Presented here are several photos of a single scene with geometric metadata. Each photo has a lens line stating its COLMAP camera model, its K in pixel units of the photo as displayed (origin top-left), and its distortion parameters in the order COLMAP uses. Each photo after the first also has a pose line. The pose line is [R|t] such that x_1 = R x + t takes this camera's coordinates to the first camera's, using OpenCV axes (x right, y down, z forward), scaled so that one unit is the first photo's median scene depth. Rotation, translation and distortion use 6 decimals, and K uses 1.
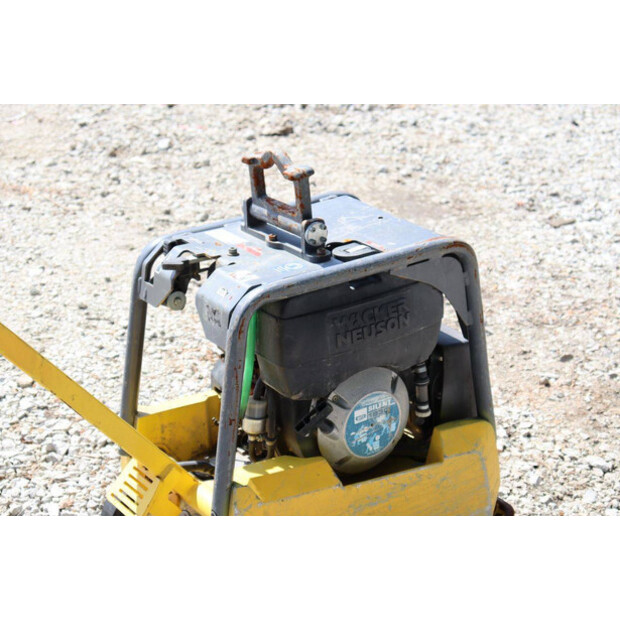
lens RADIAL K [[1356.9, 0, 311.5], [0, 1356.9, 311.3], [0, 0, 1]] dist [0.359218, 0.000000]
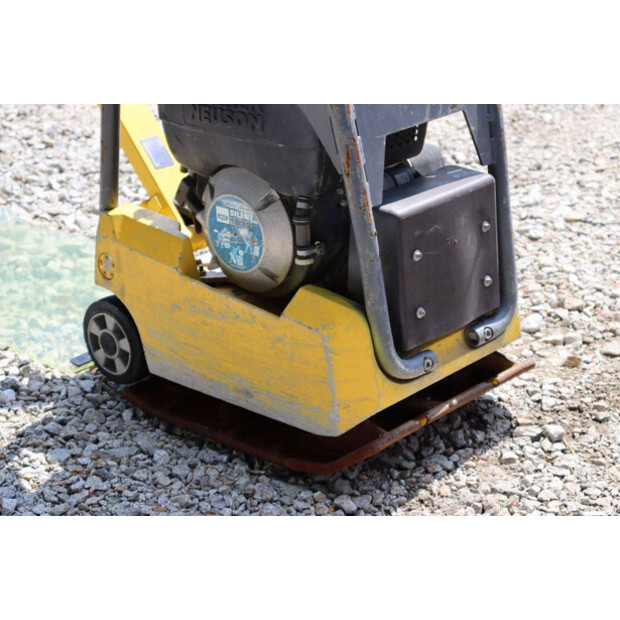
lens RADIAL K [[1503.1, 0, 311.6], [0, 1503.1, 327.9], [0, 0, 1]] dist [0.476189, 0.000000]
pose [[0.219097, 0.377610, -0.899671, 0.955775], [-0.341983, 0.893301, 0.291653, -0.163719], [0.913807, 0.243772, 0.324856, 0.742732]]
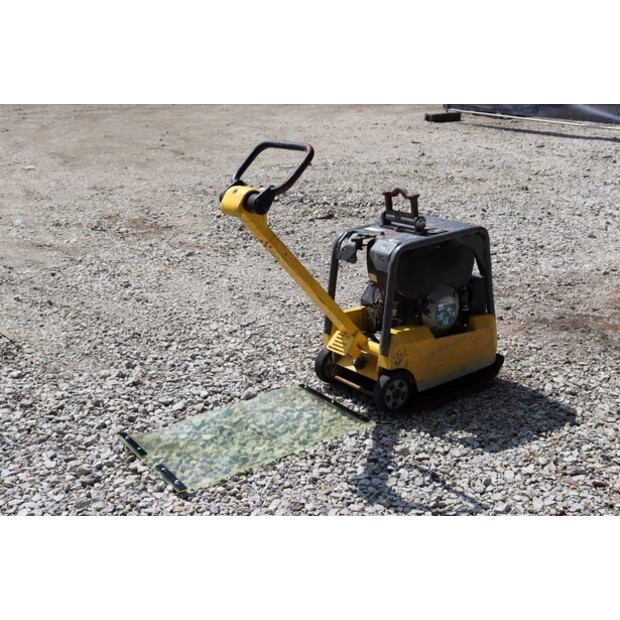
lens RADIAL K [[909.2, 0, 310.7], [0, 909.2, 324.7], [0, 0, 1]] dist [0.063032, 0.000000]
pose [[0.998247, -0.030000, 0.051013, -0.246498], [0.032892, 0.997842, -0.056835, 0.179681], [-0.049198, 0.058413, 0.997079, -0.446763]]
